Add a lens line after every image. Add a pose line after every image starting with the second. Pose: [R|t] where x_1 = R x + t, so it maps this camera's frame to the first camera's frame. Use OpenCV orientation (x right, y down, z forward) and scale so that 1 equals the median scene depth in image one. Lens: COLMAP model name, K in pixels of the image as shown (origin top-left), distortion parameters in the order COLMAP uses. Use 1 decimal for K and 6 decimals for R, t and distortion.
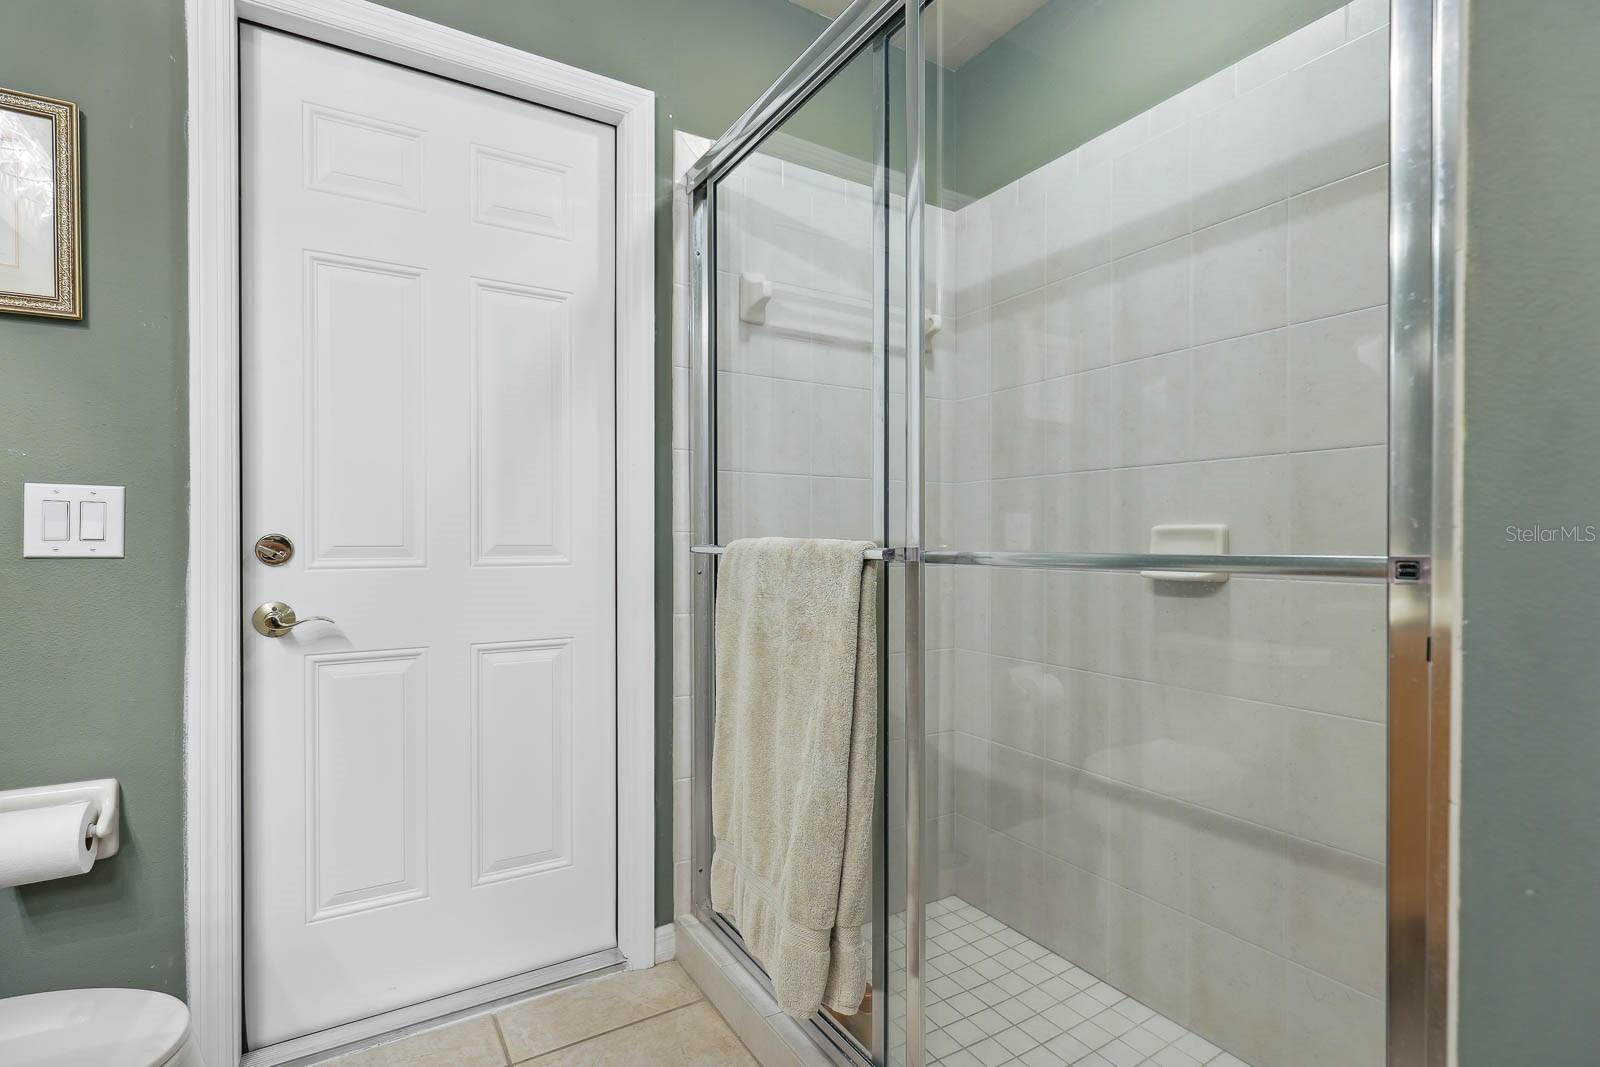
lens RADIAL K [[759.1, 0, 801.4], [0, 759.1, 543.5], [0, 0, 1]] dist [-0.001777, -0.000047]
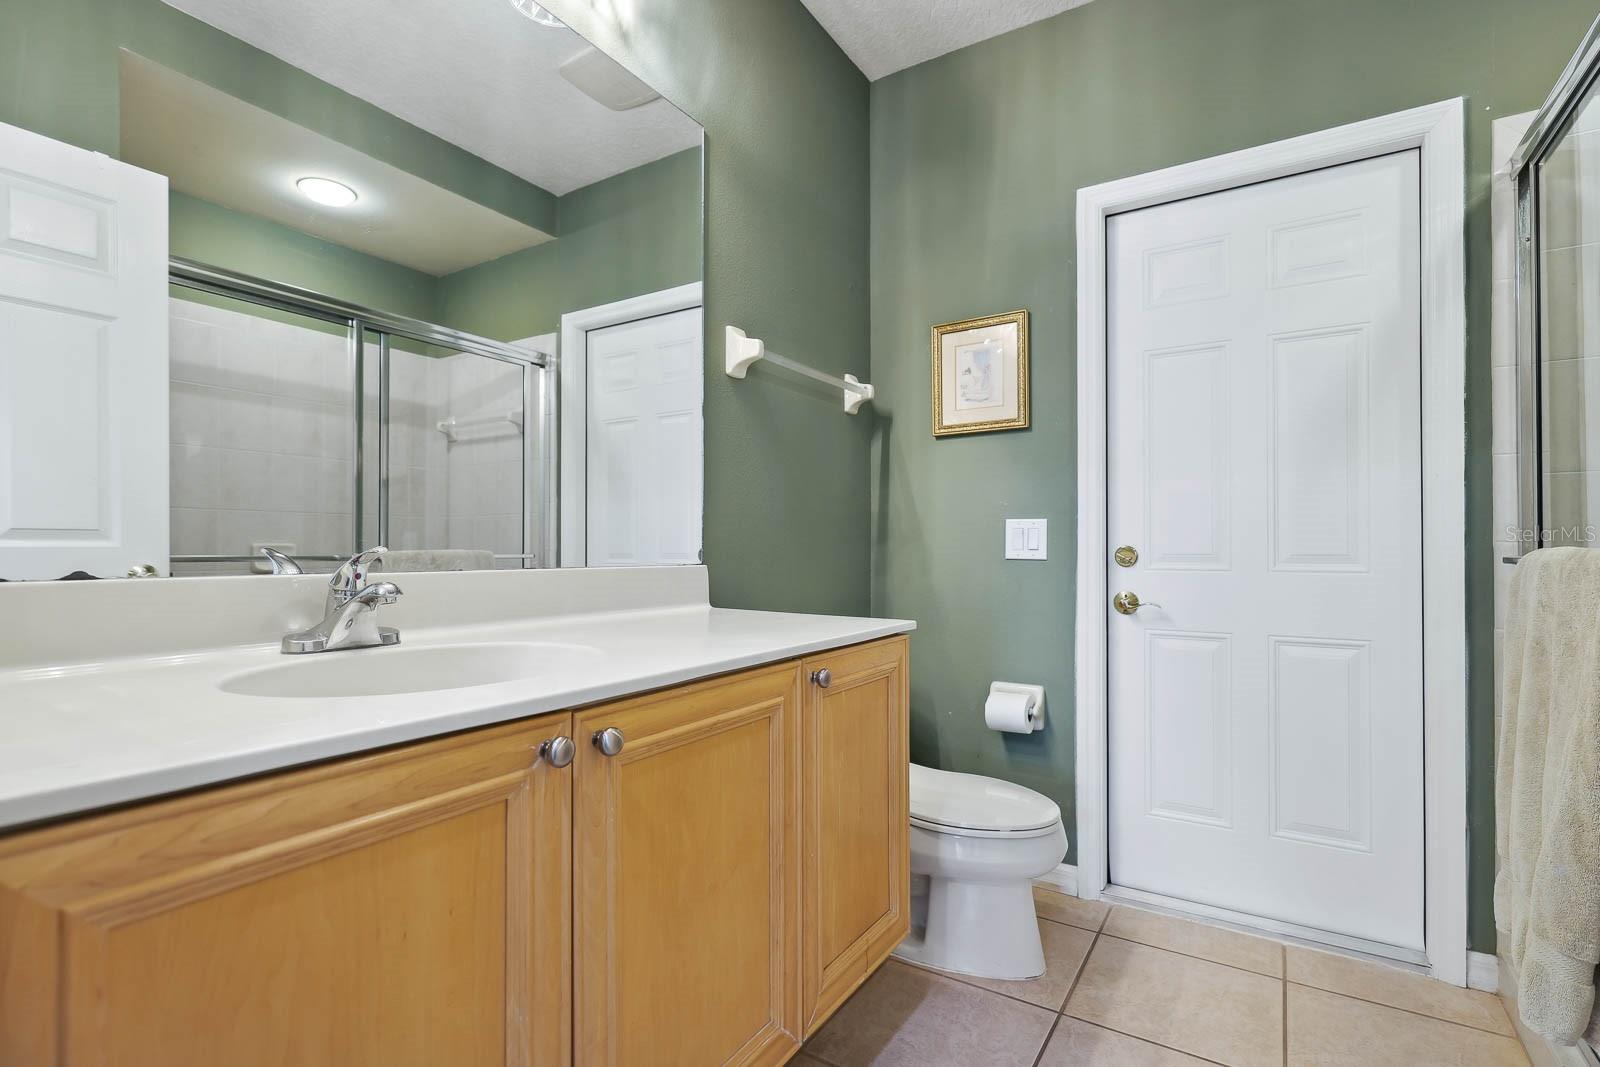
lens RADIAL K [[759.1, 0, 800.7], [0, 759.1, 541.1], [0, 0, 1]] dist [-0.001777, -0.000047]
pose [[0.441418, -0.009684, -0.897249, 0.374746], [-0.005710, 0.999891, -0.013601, 0.002199], [0.897283, 0.011127, 0.441315, -0.246343]]
